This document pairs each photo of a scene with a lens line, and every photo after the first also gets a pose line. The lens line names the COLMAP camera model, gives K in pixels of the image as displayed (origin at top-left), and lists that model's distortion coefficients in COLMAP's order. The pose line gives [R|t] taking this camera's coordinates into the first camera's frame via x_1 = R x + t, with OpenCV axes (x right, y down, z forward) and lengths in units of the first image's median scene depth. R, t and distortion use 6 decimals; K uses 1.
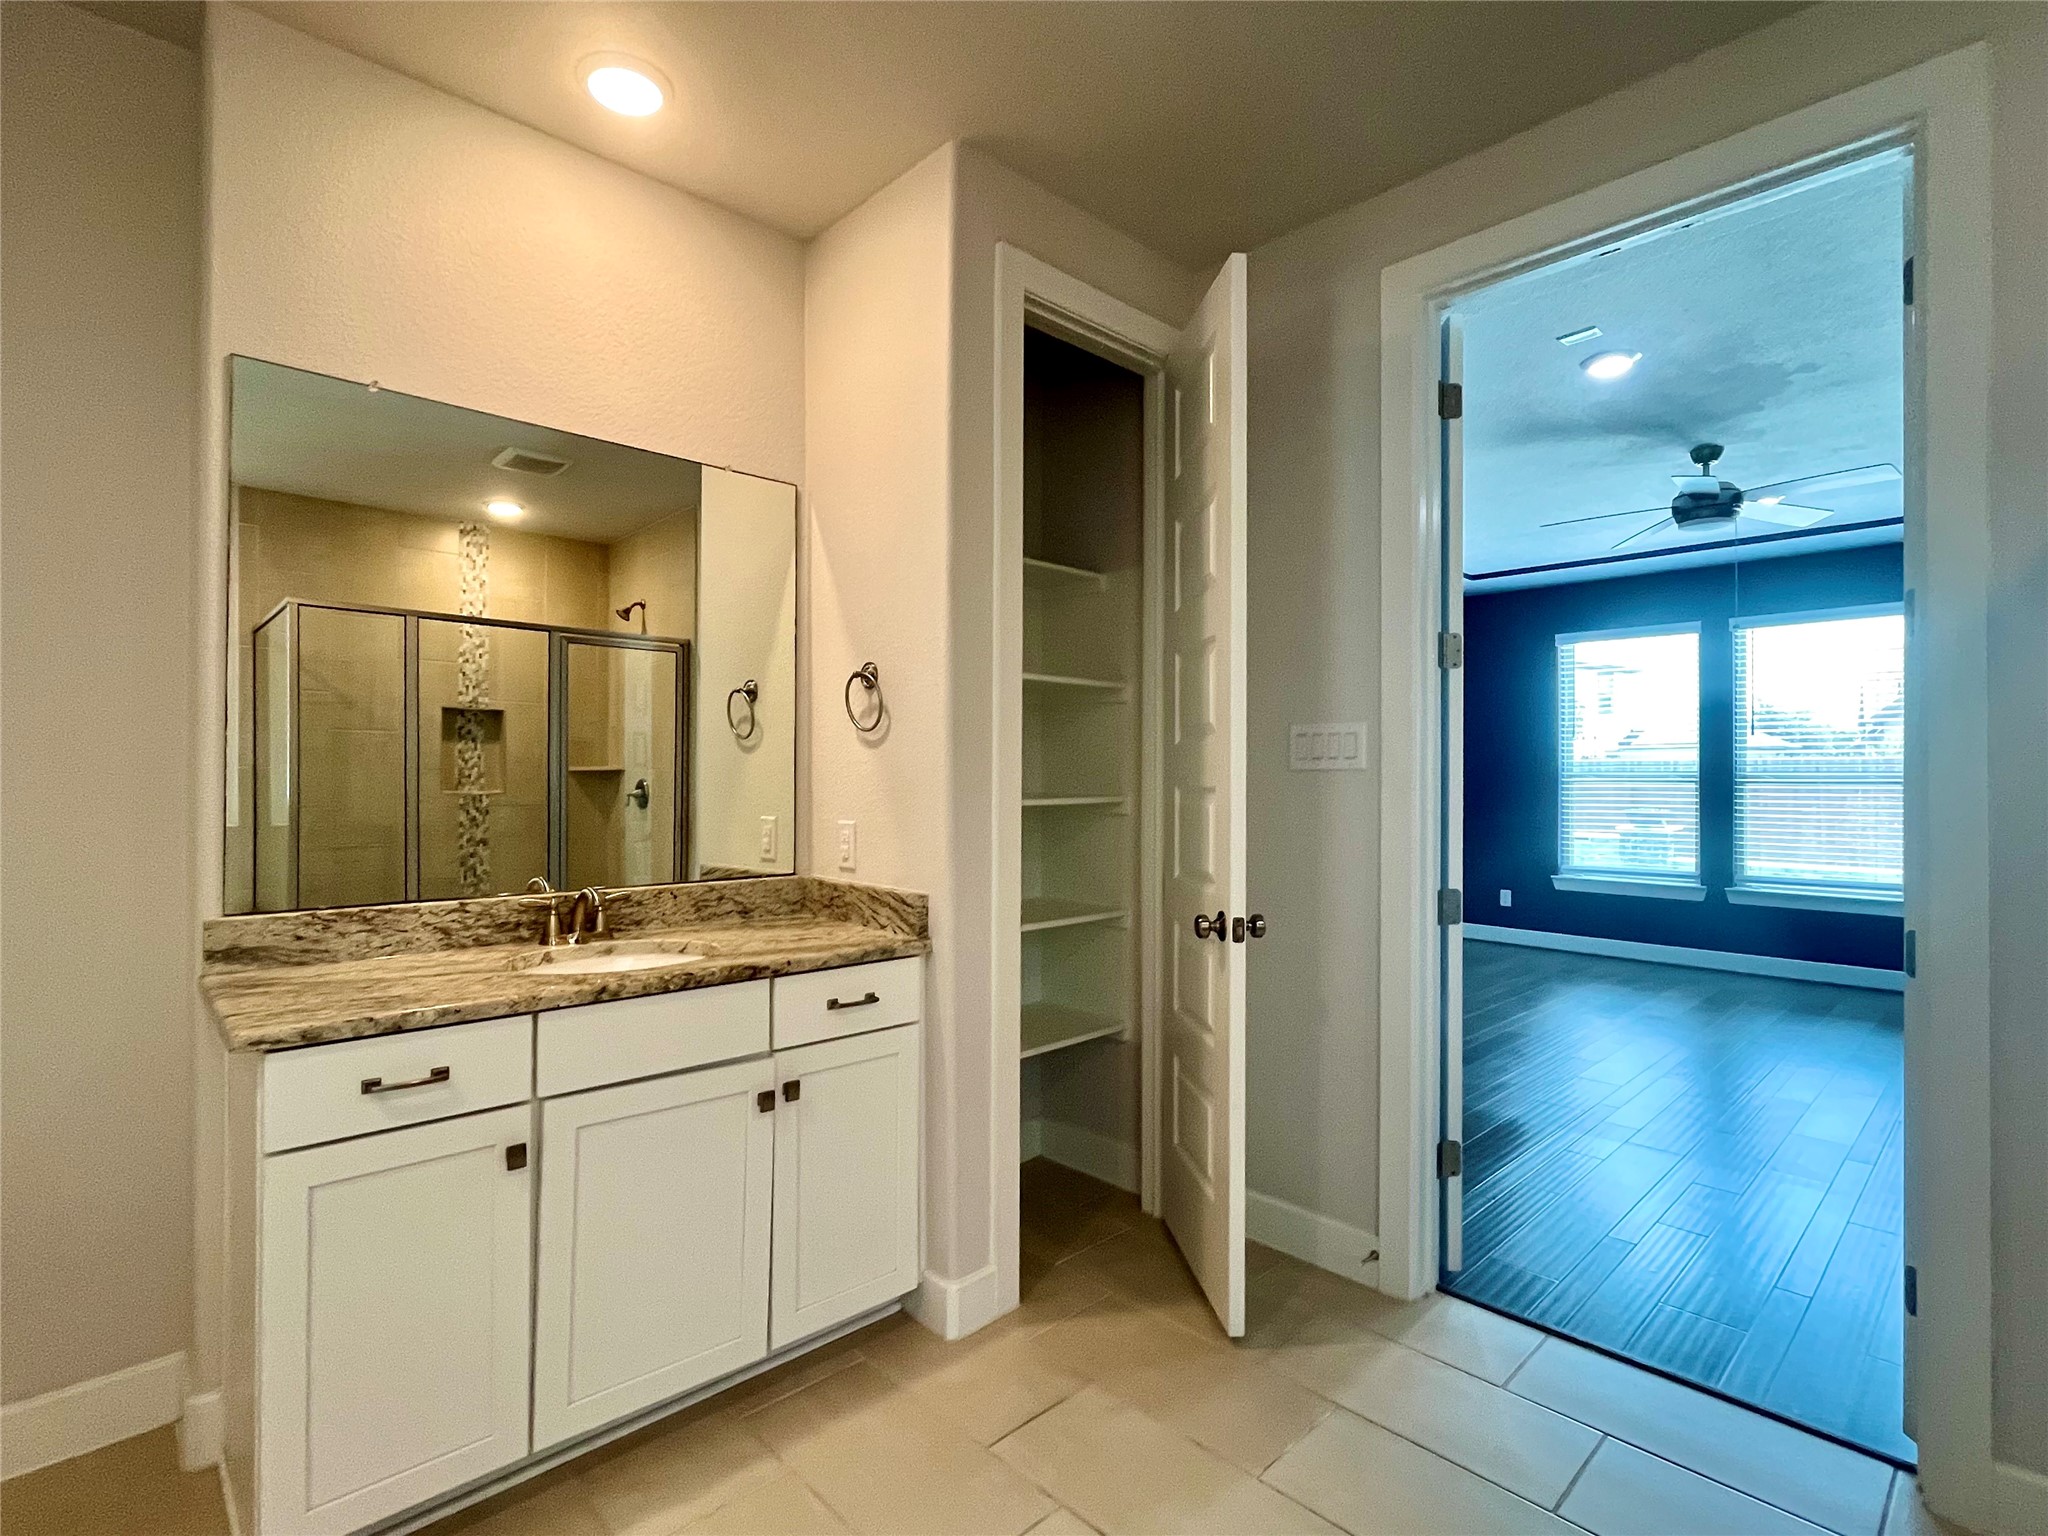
lens RADIAL K [[990.0, 0, 1013.0], [0, 990.0, 769.2], [0, 0, 1]] dist [0.002647, -0.001408]
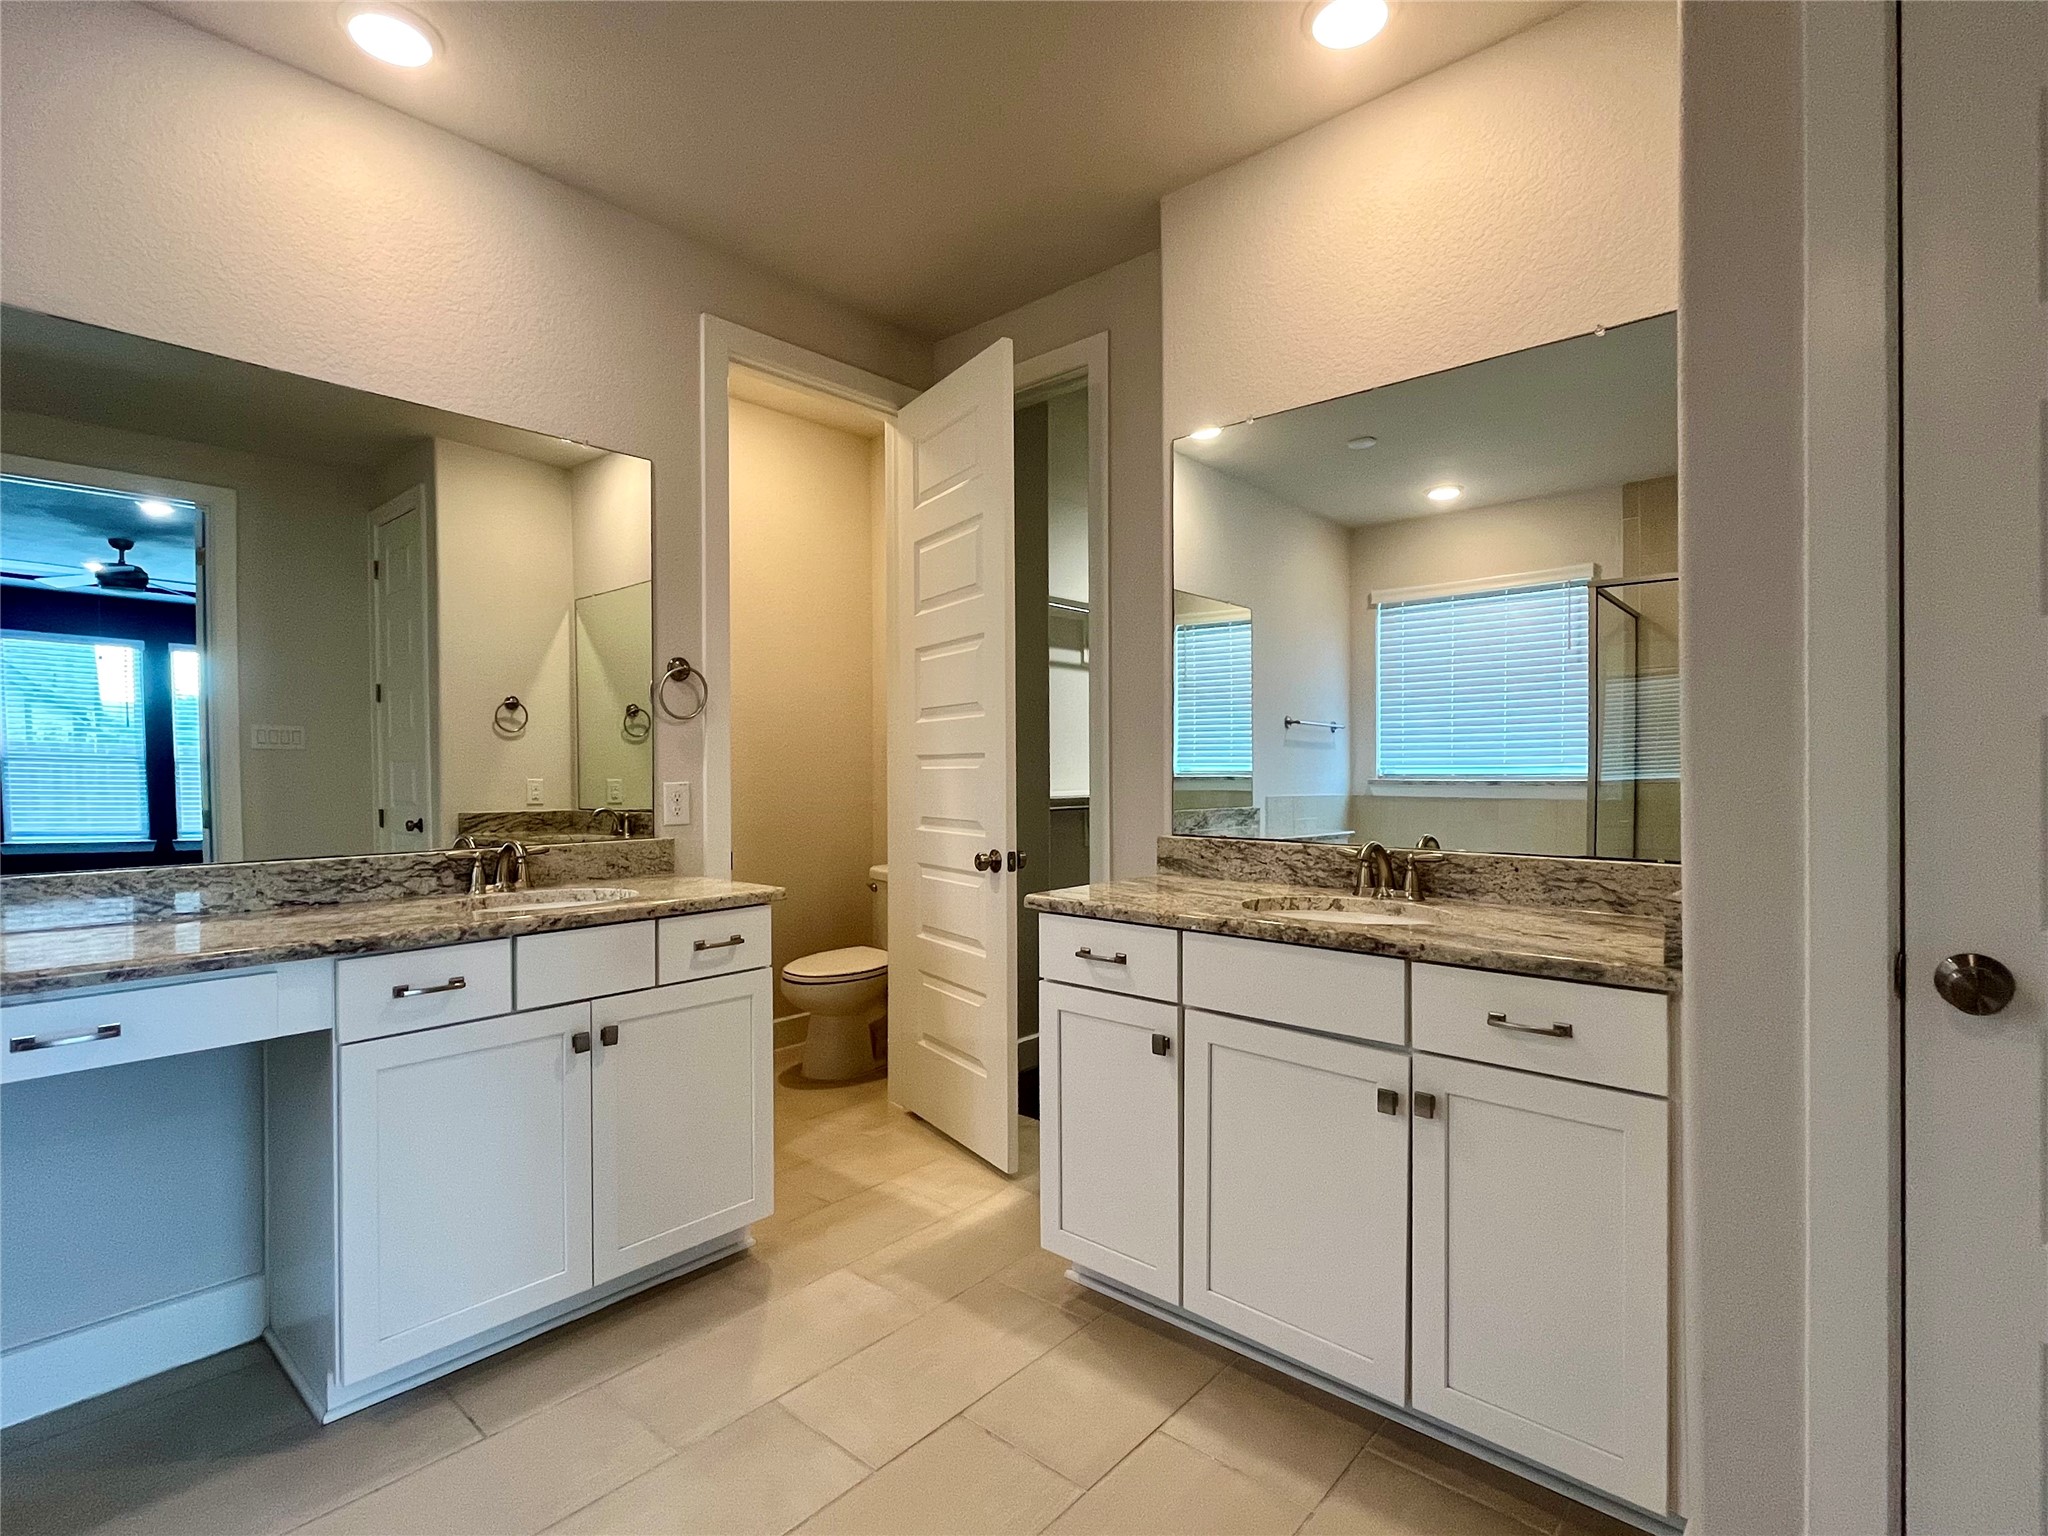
lens RADIAL K [[990.0, 0, 1016.2], [0, 990.0, 768.1], [0, 0, 1]] dist [0.002647, -0.001408]
pose [[0.088088, -0.000492, -0.996113, 0.505674], [0.009736, 0.999953, 0.000367, 0.041059], [0.996065, -0.009731, 0.088089, 0.543876]]
